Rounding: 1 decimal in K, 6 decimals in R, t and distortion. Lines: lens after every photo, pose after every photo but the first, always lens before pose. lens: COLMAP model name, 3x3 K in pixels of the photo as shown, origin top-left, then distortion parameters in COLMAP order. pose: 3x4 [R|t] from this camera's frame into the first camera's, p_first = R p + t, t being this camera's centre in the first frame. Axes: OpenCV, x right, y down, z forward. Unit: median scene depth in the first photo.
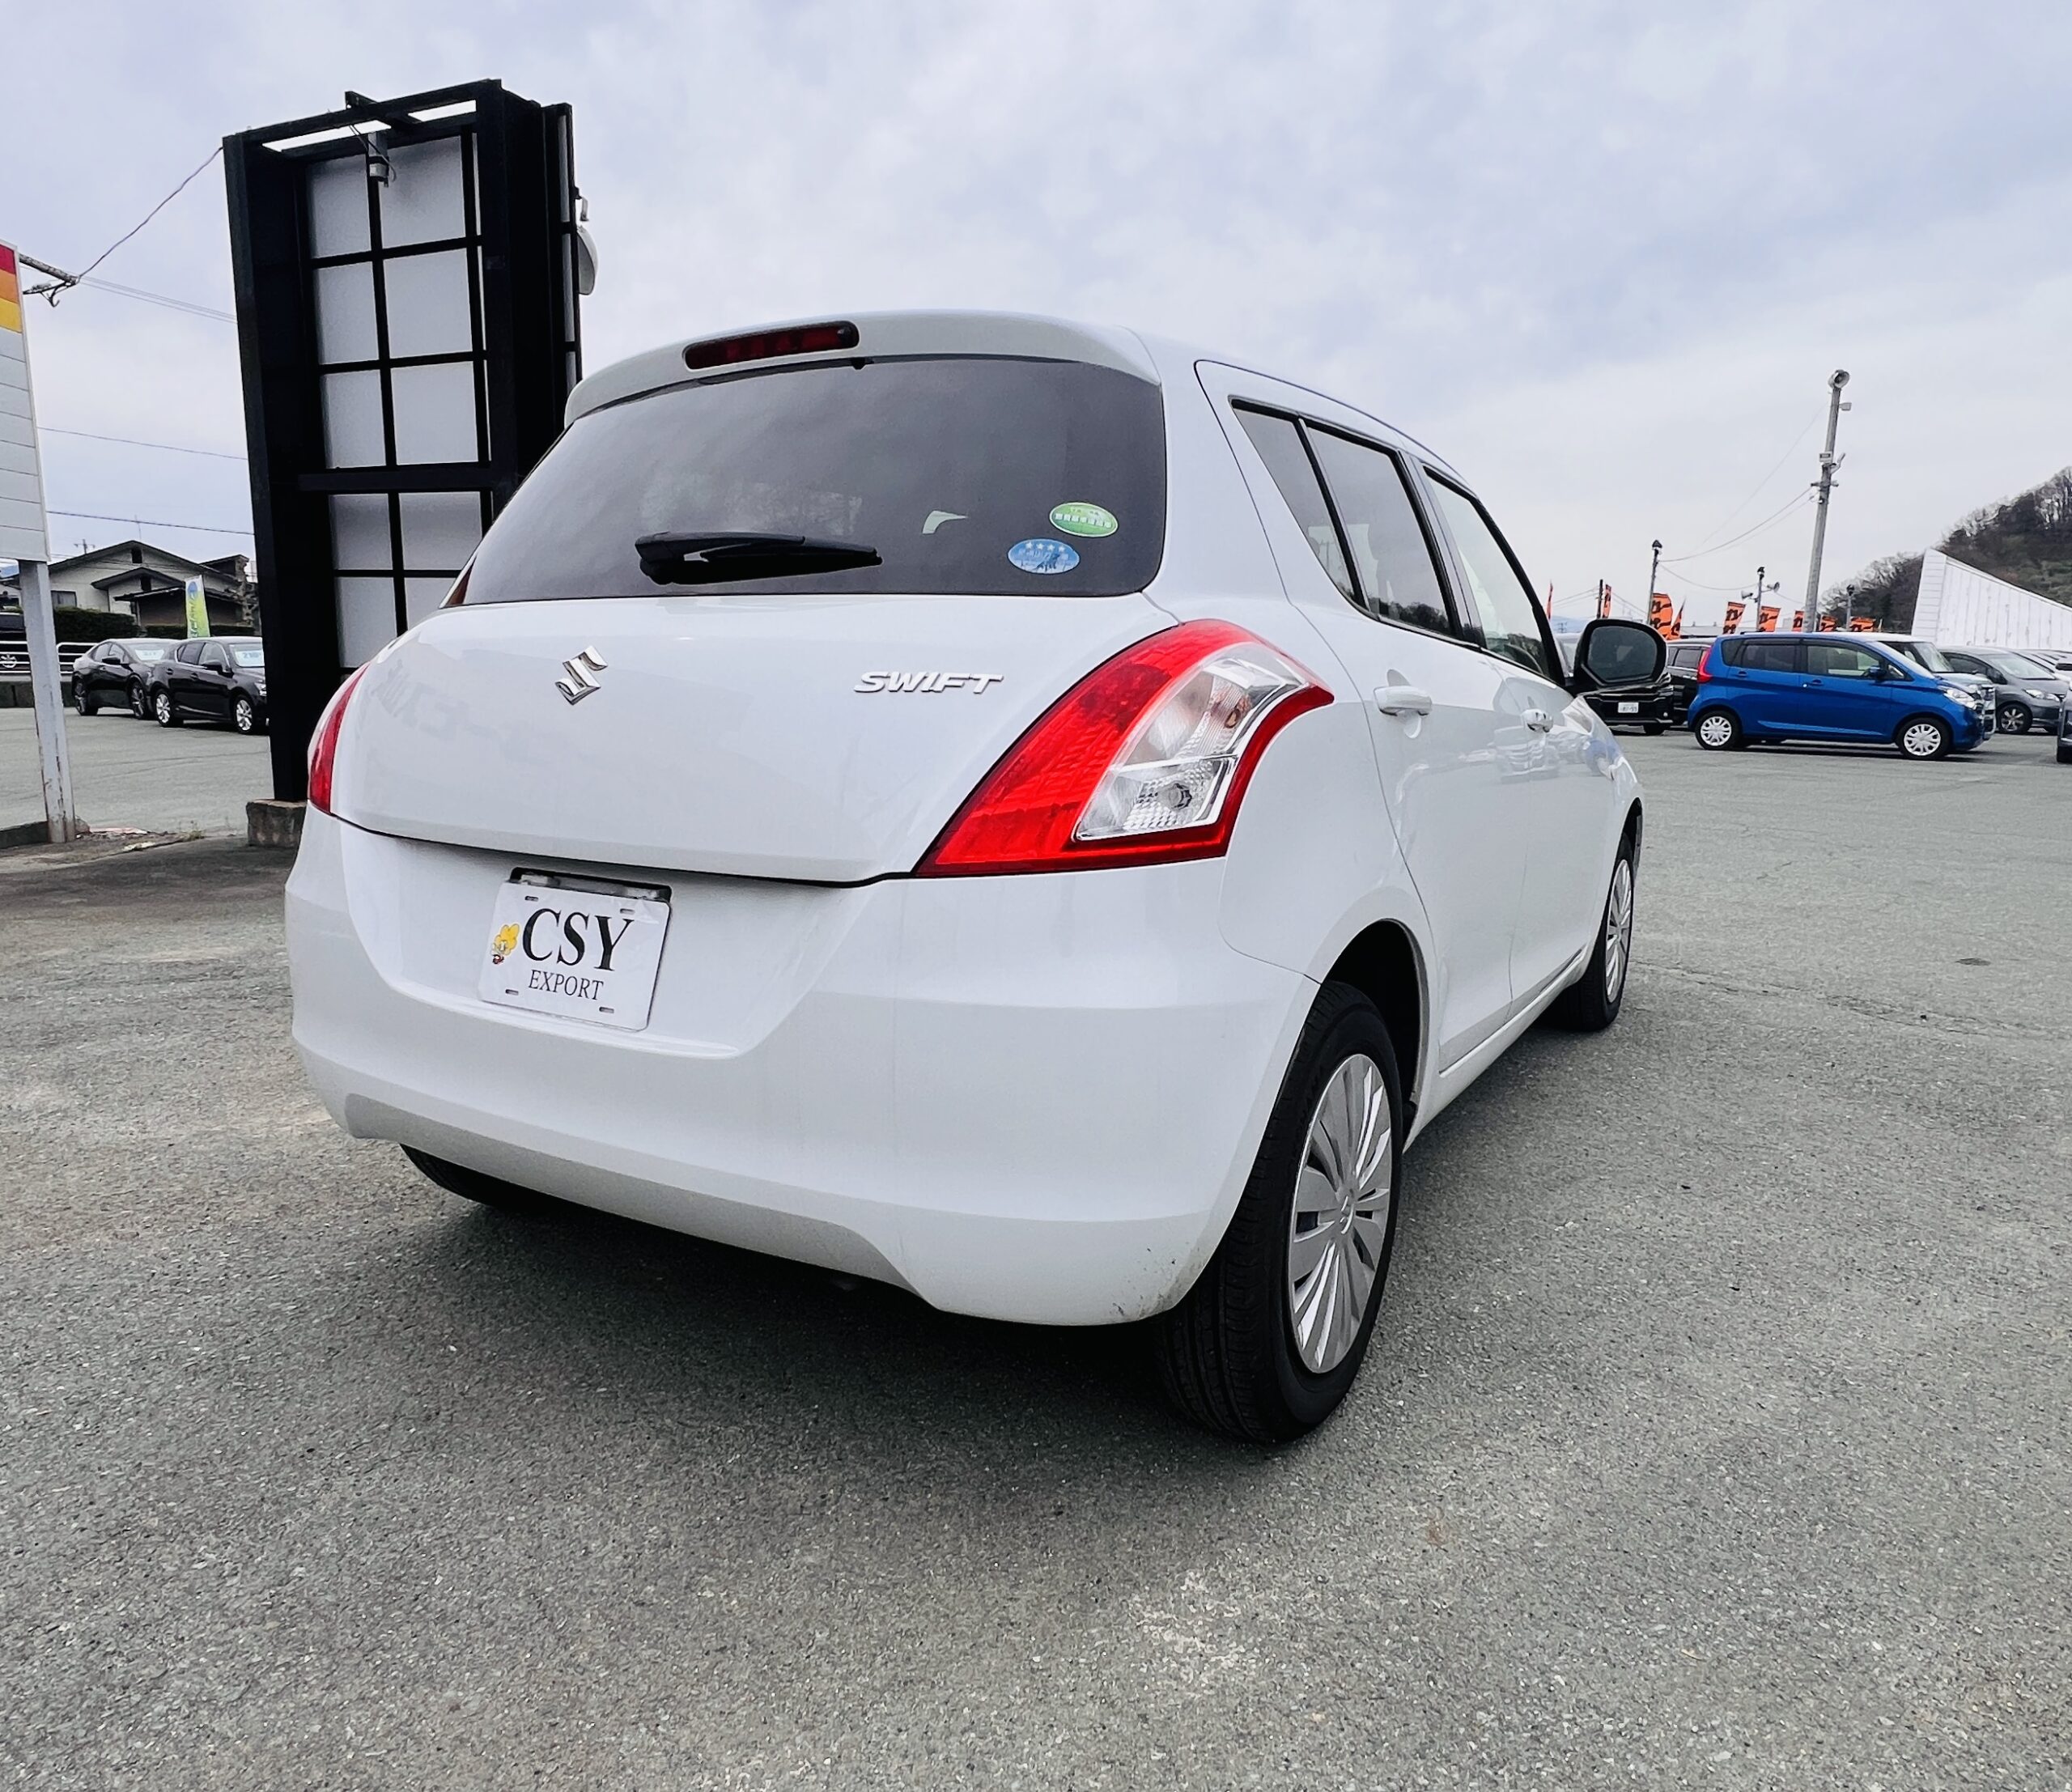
lens RADIAL K [[1308.9, 0, 1104.8], [0, 1308.9, 899.8], [0, 0, 1]] dist [0.005444, -0.006181]
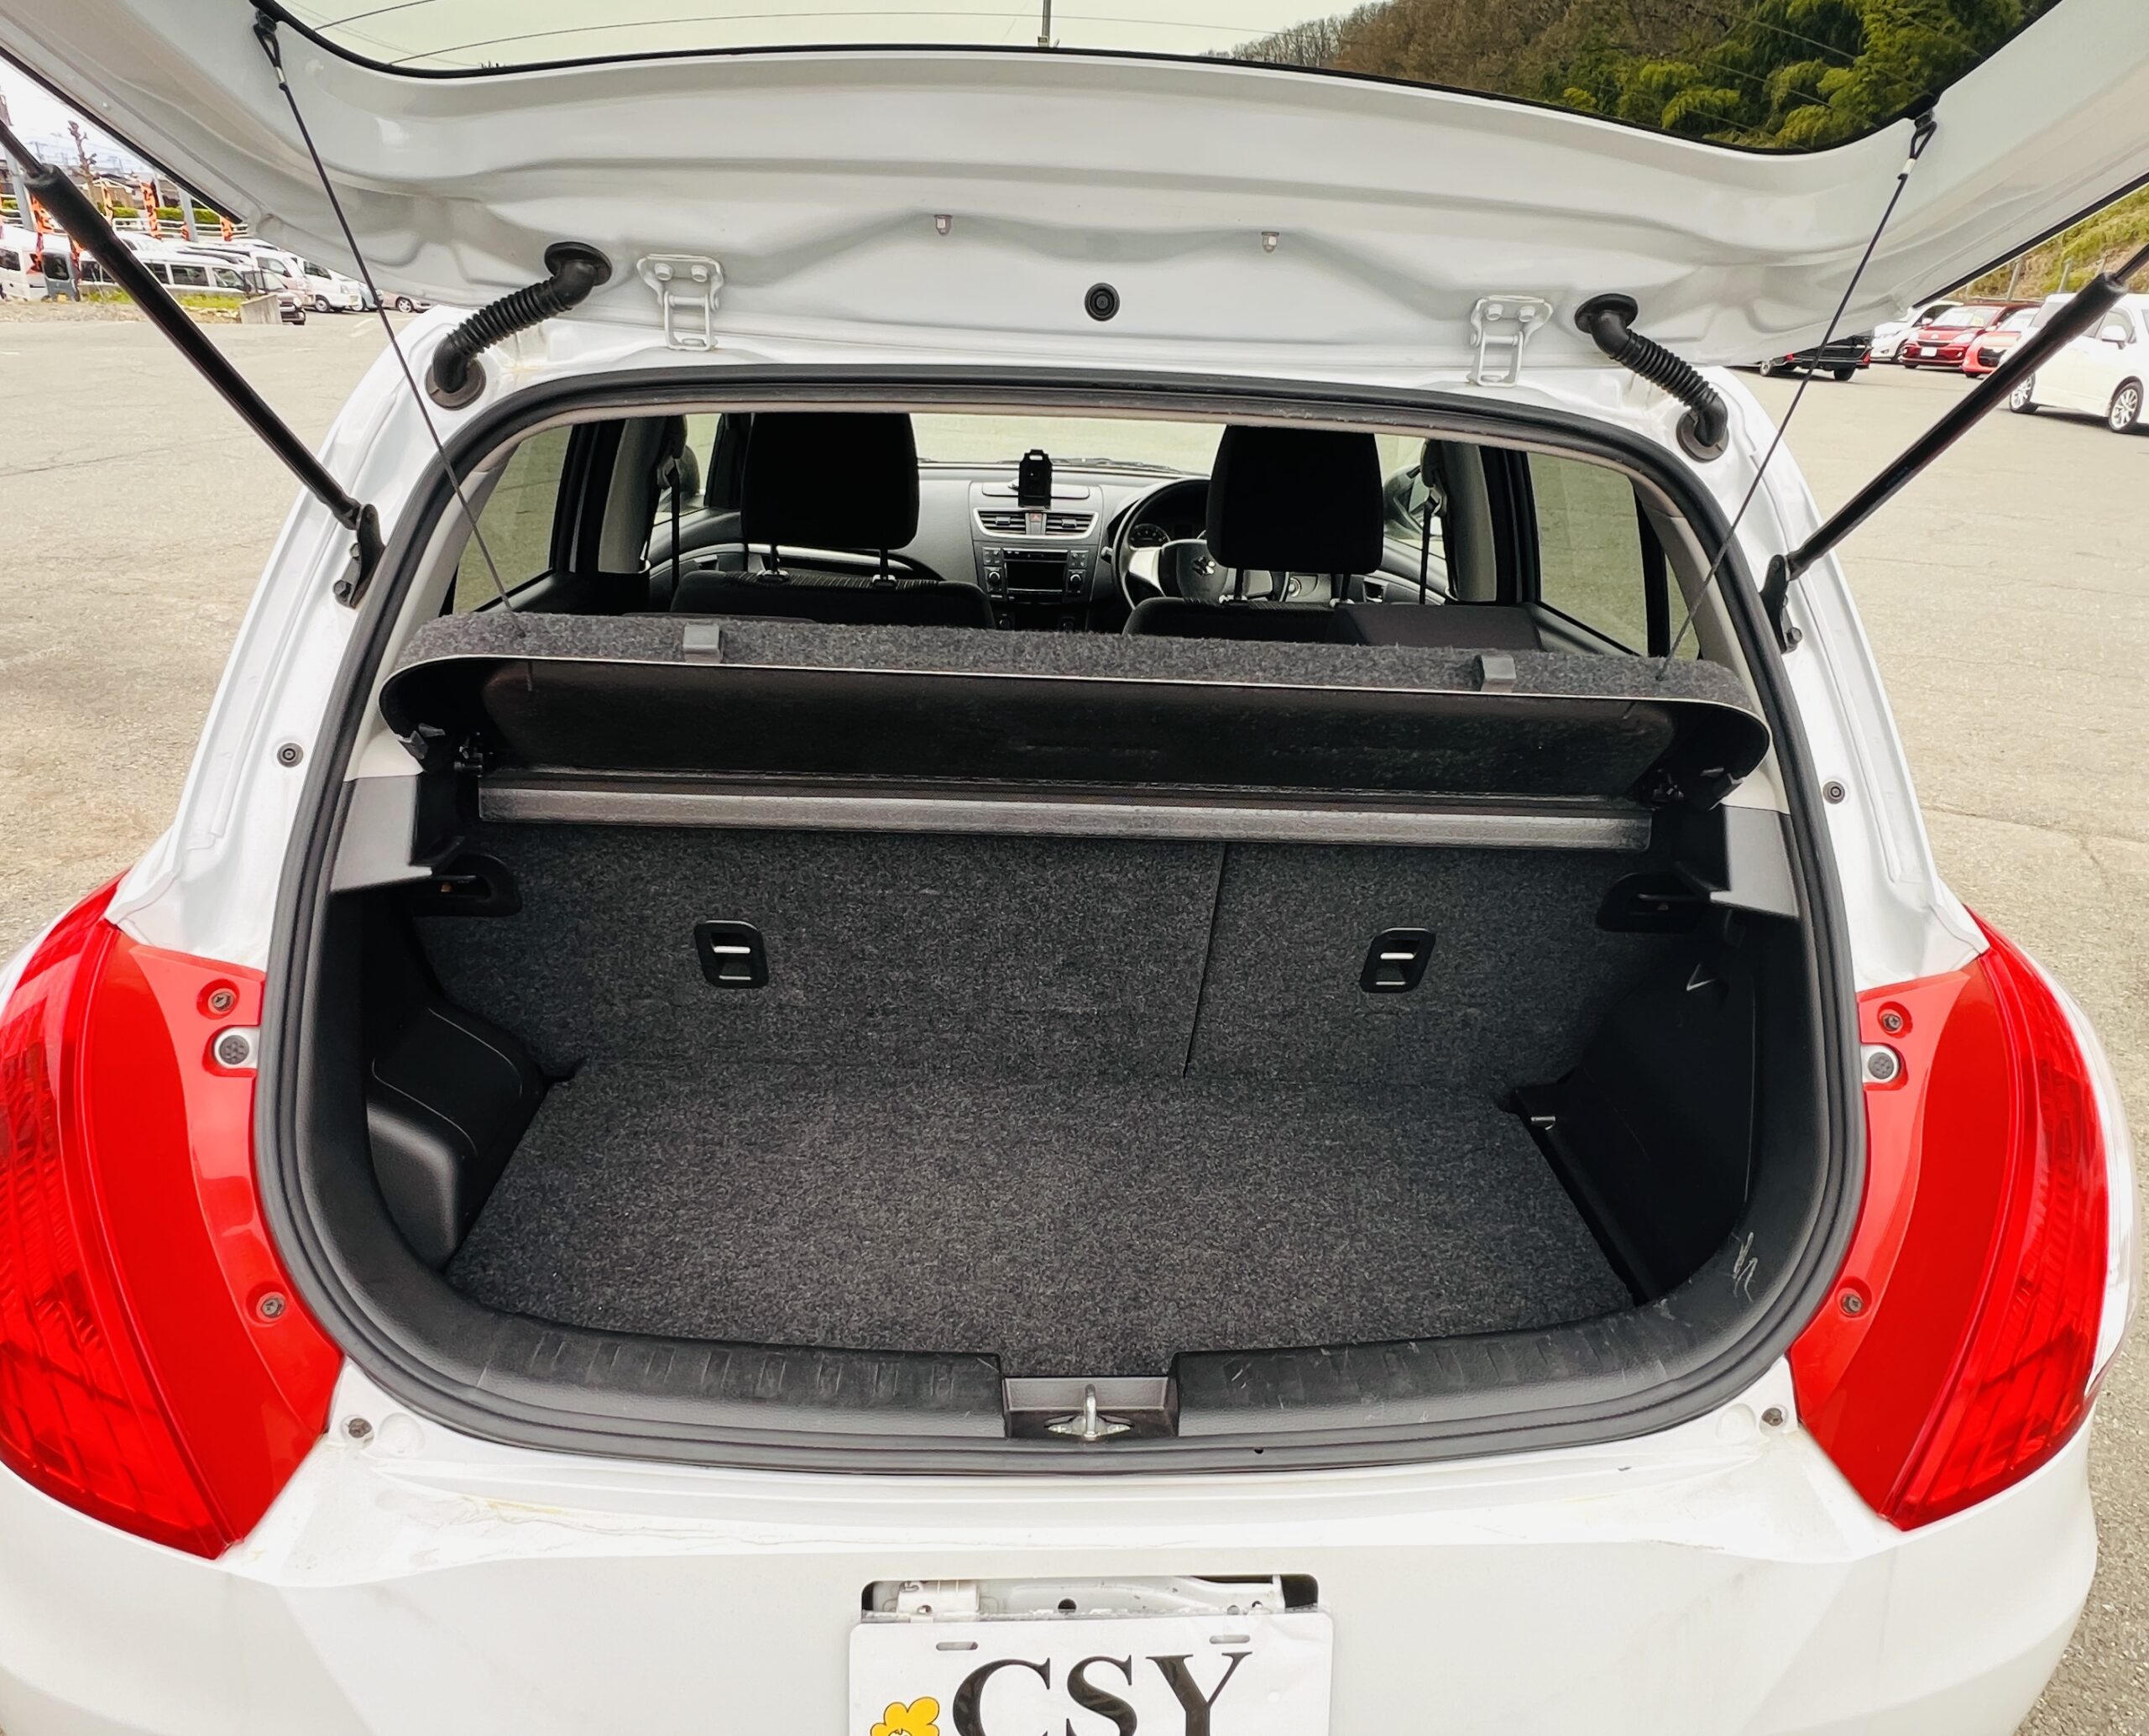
lens RADIAL K [[1267.7, 0, 1094.8], [0, 1267.7, 859.7], [0, 0, 1]] dist [-0.003302, 0.001387]
pose [[0.846364, -0.201509, 0.493013, -0.569496], [0.054752, 0.953678, 0.295804, -0.421726], [-0.529783, -0.223365, 0.818192, 0.649989]]
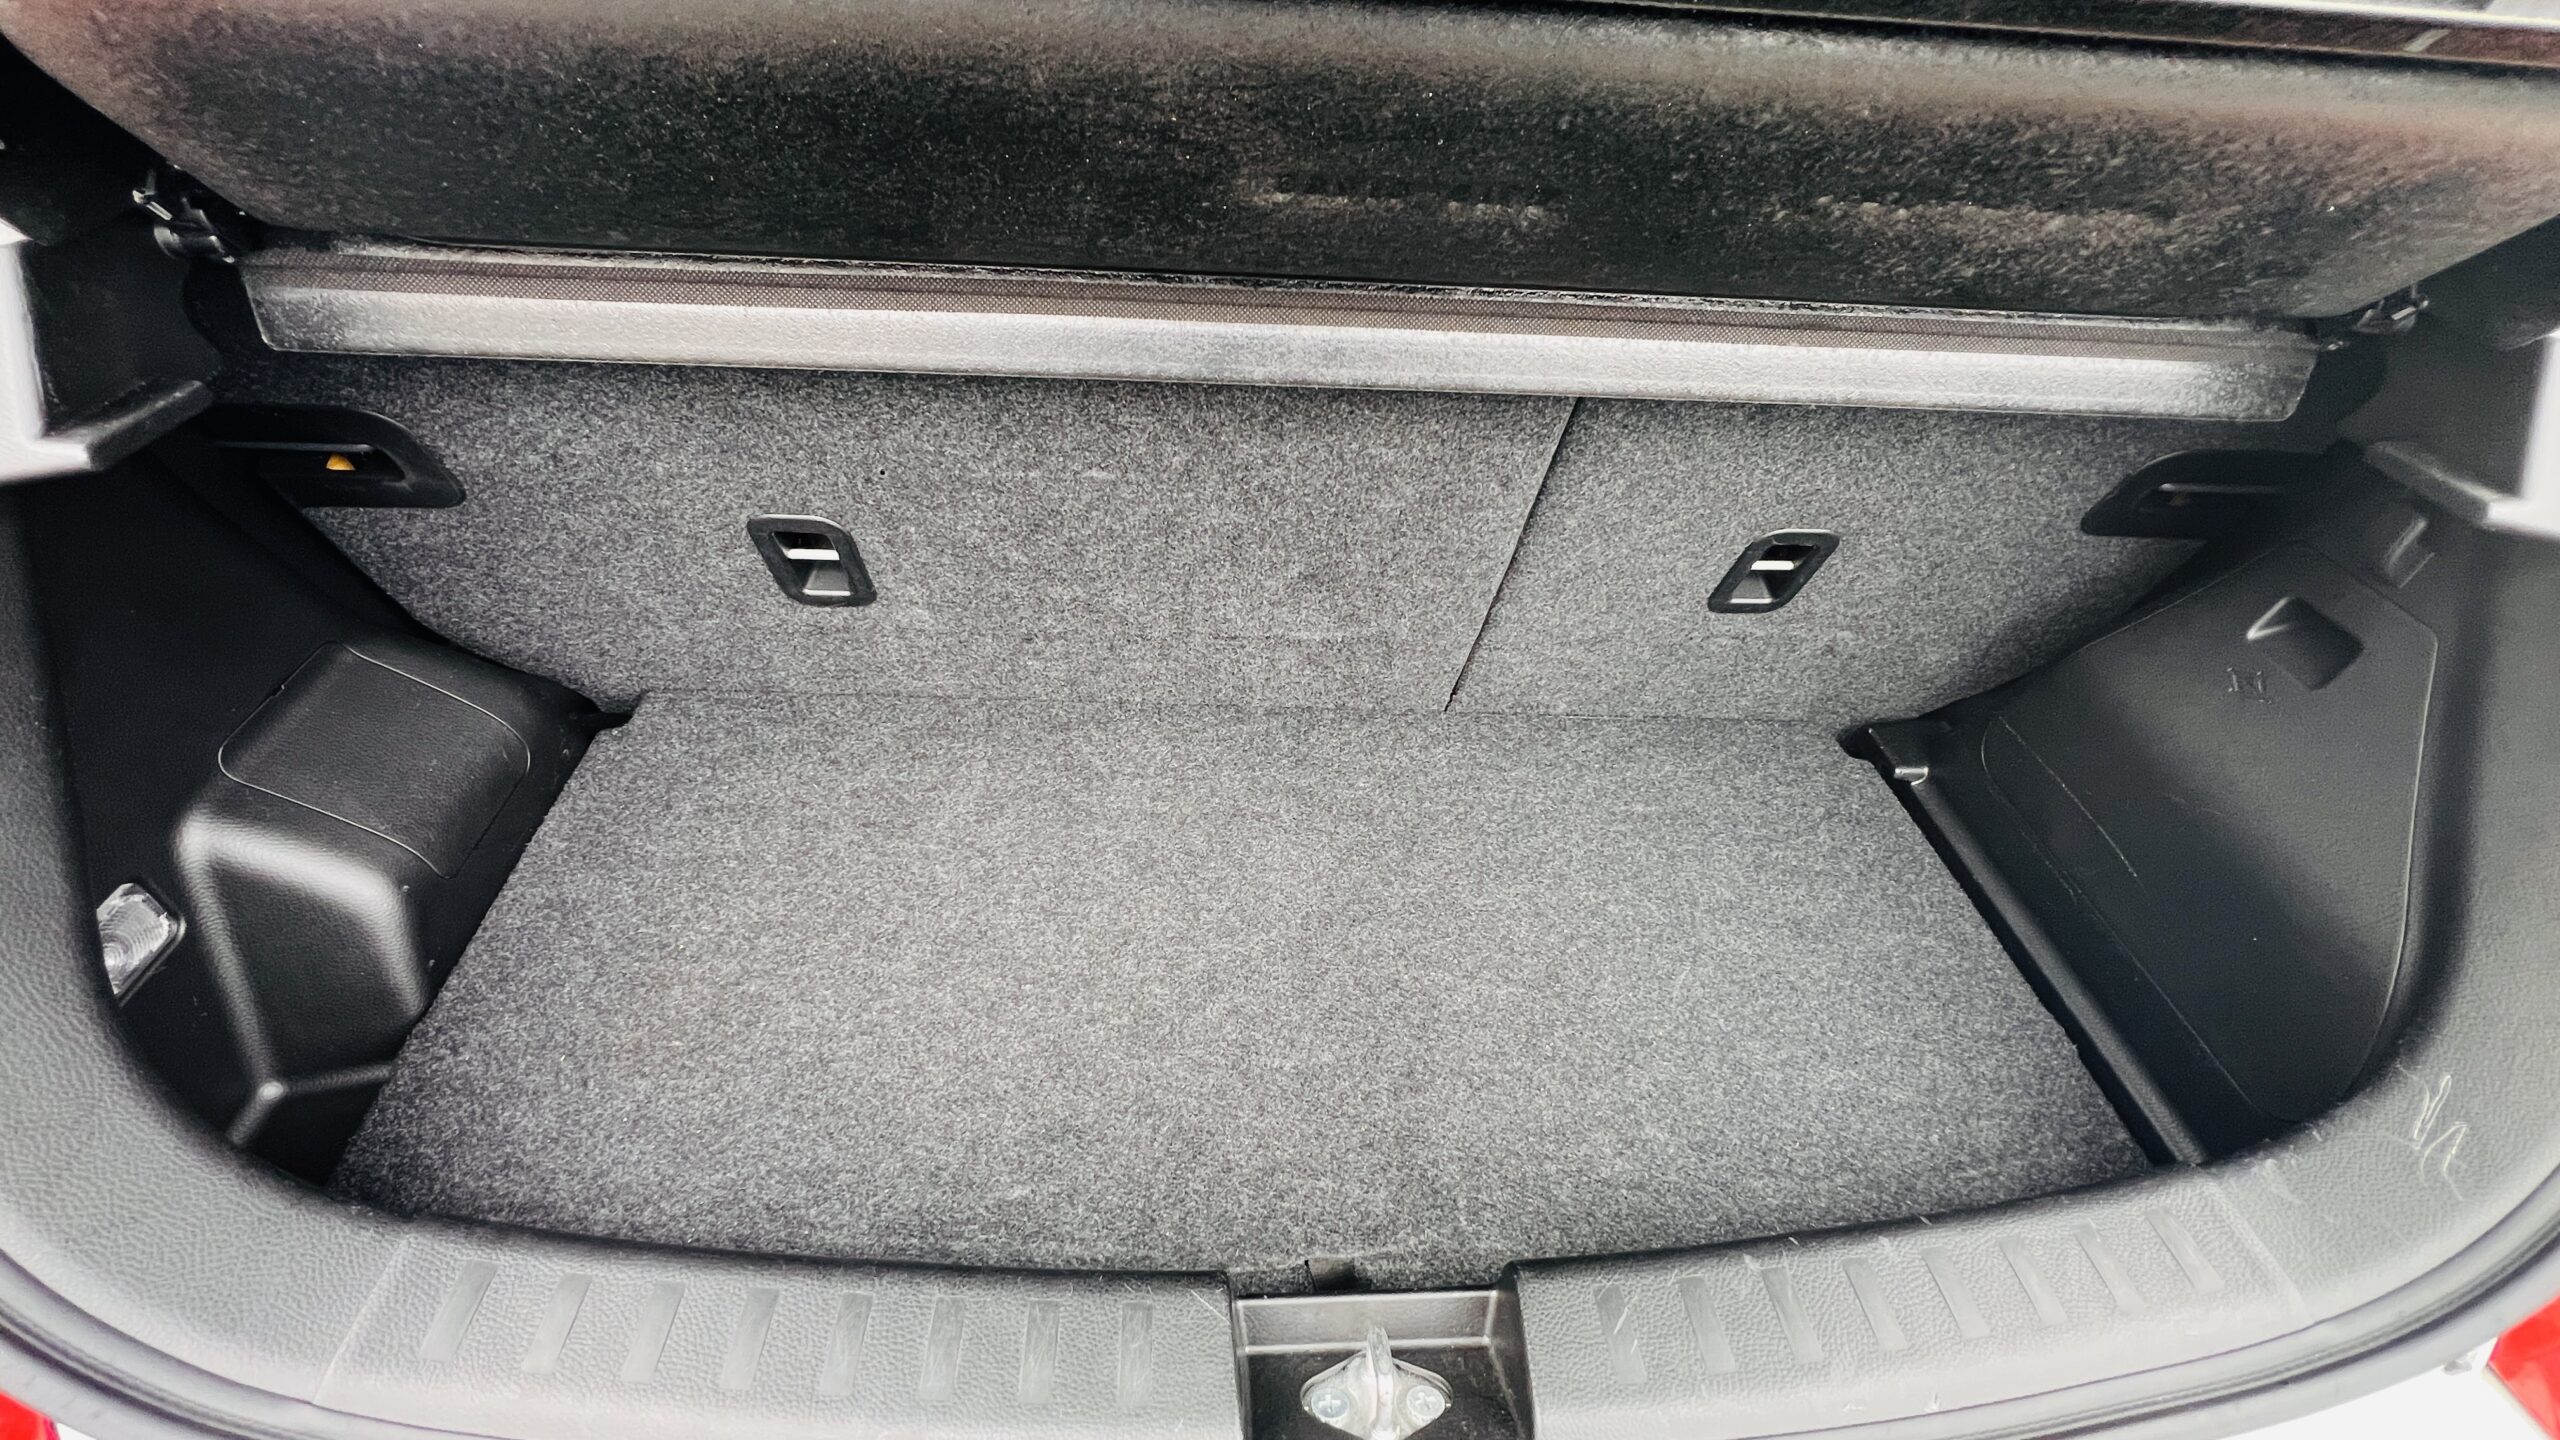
lens RADIAL K [[1046.9, 0, 1273.0], [0, 1046.9, 713.9], [0, 0, 1]] dist [-0.001656, -0.000109]
pose [[0.845640, -0.330895, 0.418810, -0.437725], [0.045863, 0.826794, 0.560632, -0.338158], [-0.531780, -0.454885, 0.714346, 0.928377]]
